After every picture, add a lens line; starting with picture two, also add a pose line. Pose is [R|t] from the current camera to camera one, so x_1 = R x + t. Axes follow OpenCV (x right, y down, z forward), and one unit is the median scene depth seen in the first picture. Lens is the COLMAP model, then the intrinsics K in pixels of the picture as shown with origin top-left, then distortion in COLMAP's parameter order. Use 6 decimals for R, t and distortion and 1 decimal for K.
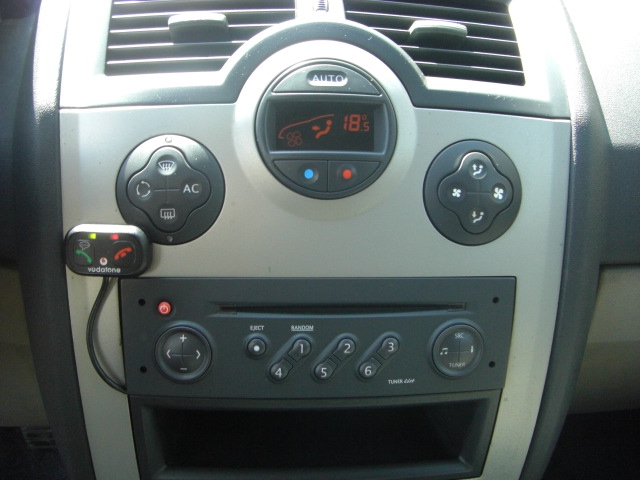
lens RADIAL K [[713.5, 0, 319.1], [0, 713.5, 242.6], [0, 0, 1]] dist [-0.140287, 0.000000]
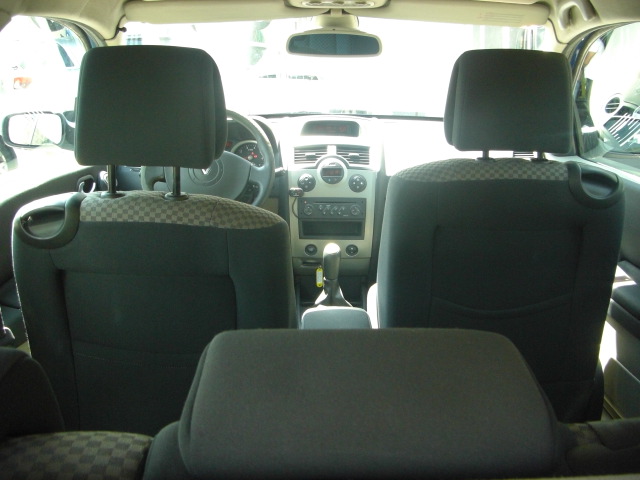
lens RADIAL K [[713.5, 0, 320.2], [0, 713.5, 239.3], [0, 0, 1]] dist [-0.140287, 0.000000]
pose [[0.996071, -0.007972, -0.088194, 0.432622], [-0.002235, 0.993358, -0.115039, 1.086504], [0.088525, 0.114784, 0.989438, -4.885602]]
